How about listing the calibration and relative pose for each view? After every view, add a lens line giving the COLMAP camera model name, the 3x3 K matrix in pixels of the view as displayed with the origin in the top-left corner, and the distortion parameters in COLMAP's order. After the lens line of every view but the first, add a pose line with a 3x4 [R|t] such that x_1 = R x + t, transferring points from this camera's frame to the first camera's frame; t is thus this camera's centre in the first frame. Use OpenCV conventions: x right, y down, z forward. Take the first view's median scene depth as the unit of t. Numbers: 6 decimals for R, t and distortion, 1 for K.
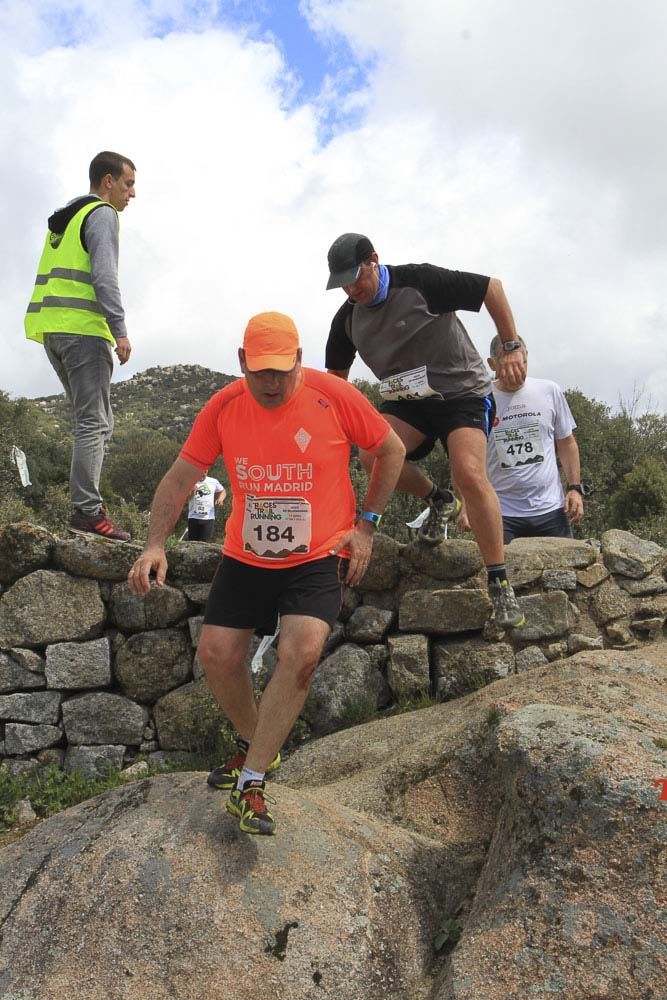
lens RADIAL K [[1365.7, 0, 343.2], [0, 1365.7, 501.8], [0, 0, 1]] dist [-0.019735, 0.080680]
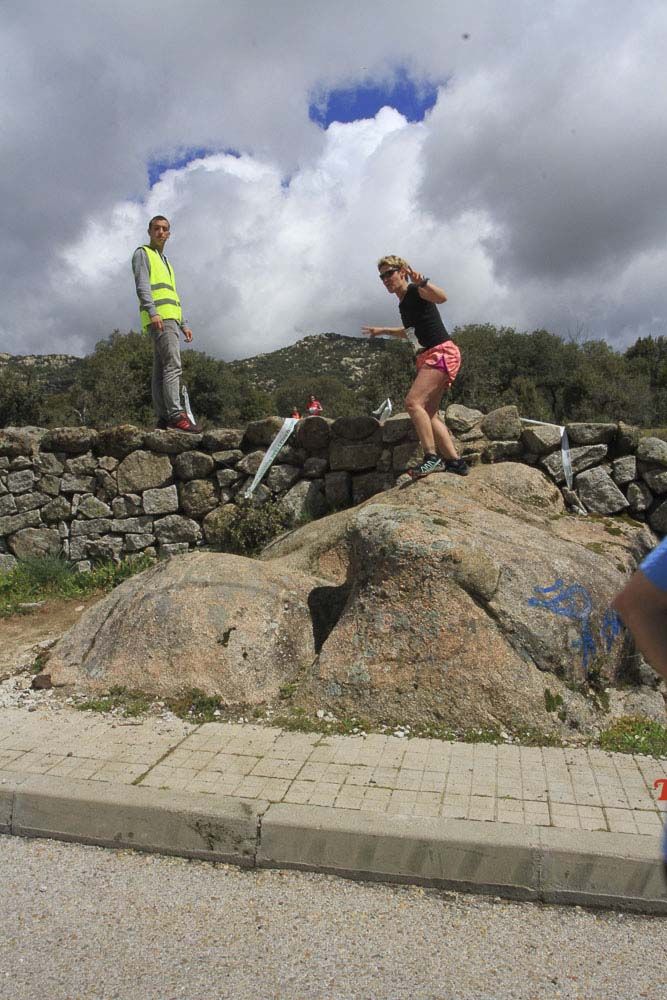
lens RADIAL K [[786.6, 0, 344.3], [0, 786.6, 501.0], [0, 0, 1]] dist [-0.089957, 0.053909]
pose [[0.992468, -0.061026, -0.106223, 0.171608], [0.073000, 0.990938, 0.112752, 0.021214], [0.098379, -0.119656, 0.987929, -0.011626]]
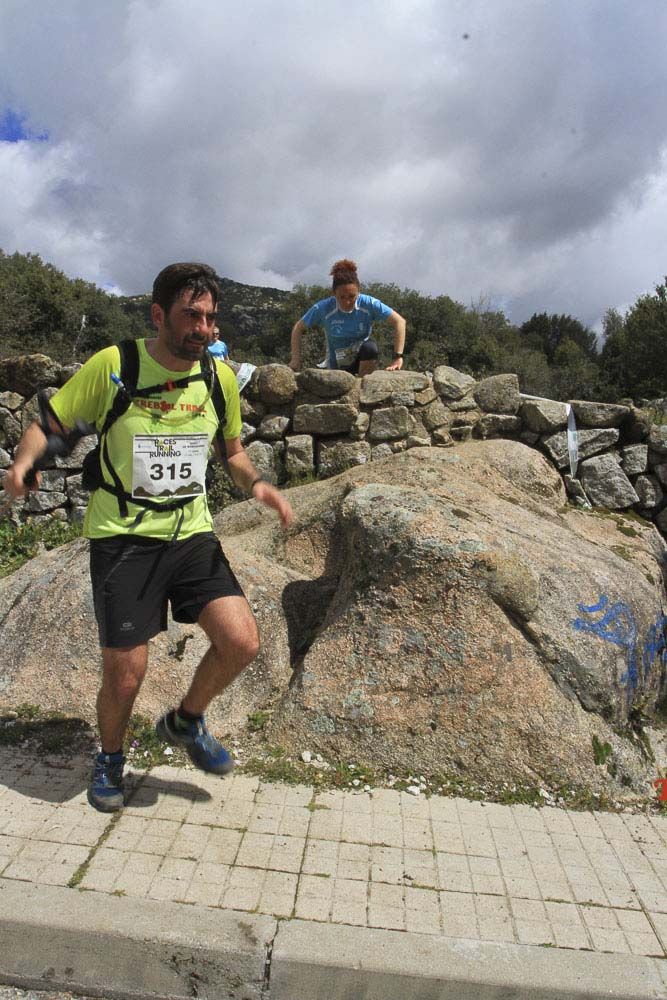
lens RADIAL K [[786.6, 0, 344.3], [0, 786.6, 501.0], [0, 0, 1]] dist [-0.089957, 0.053909]
pose [[0.998938, 0.012462, 0.044356, 0.061755], [-0.020035, 0.984431, 0.174626, 0.020067], [-0.041490, -0.175330, 0.983635, 0.161136]]
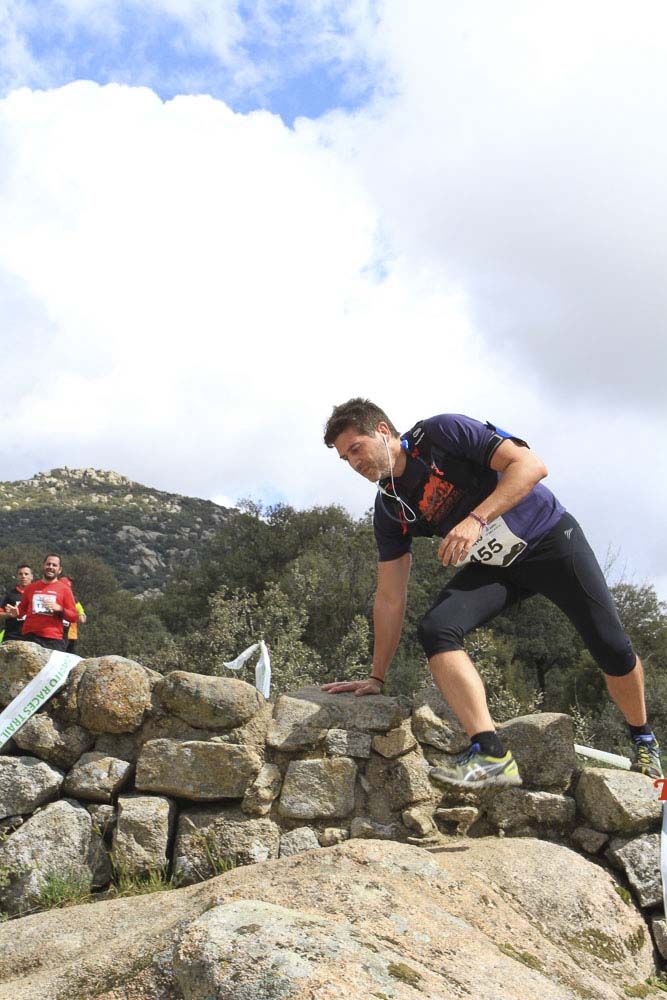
lens RADIAL K [[1621.7, 0, 343.1], [0, 1621.7, 499.7], [0, 0, 1]] dist [0.000884, 0.112110]
pose [[0.993171, 0.110753, 0.036687, 0.110089], [-0.106721, 0.989454, -0.097931, 0.011298], [-0.047146, 0.093347, 0.994517, 0.082603]]
